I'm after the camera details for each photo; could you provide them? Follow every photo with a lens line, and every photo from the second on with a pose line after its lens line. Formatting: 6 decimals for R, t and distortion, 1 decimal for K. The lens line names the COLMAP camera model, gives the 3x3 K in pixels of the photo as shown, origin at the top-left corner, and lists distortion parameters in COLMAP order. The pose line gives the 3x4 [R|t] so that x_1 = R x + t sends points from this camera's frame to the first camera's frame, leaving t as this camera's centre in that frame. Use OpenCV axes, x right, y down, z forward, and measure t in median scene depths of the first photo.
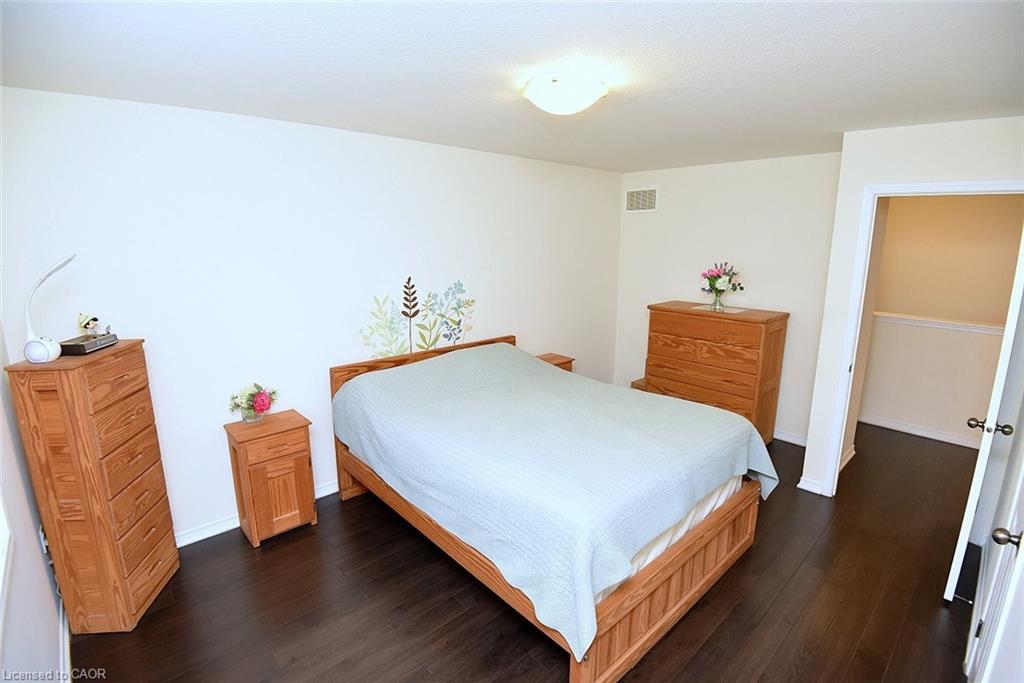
lens RADIAL K [[479.1, 0, 514.3], [0, 479.1, 333.5], [0, 0, 1]] dist [-0.004953, -0.032651]
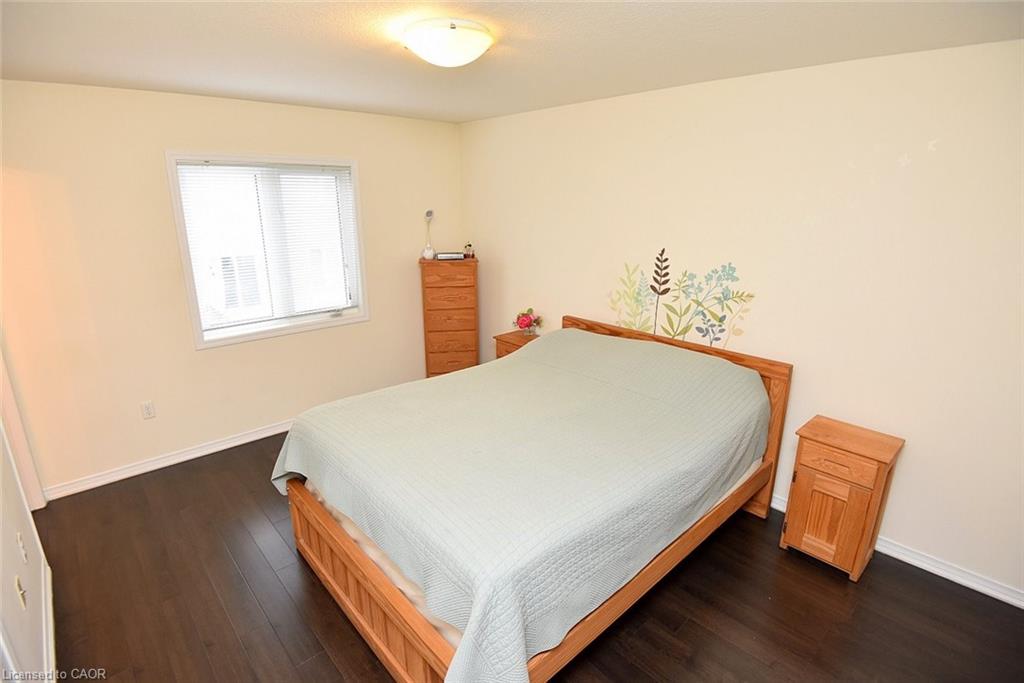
lens RADIAL K [[479.1, 0, 514.3], [0, 479.1, 333.5], [0, 0, 1]] dist [-0.004953, -0.032651]
pose [[0.013530, 0.256219, -0.966524, 0.643508], [-0.205016, 0.946787, 0.248117, -0.127606], [0.978665, 0.194796, 0.065339, 0.681631]]
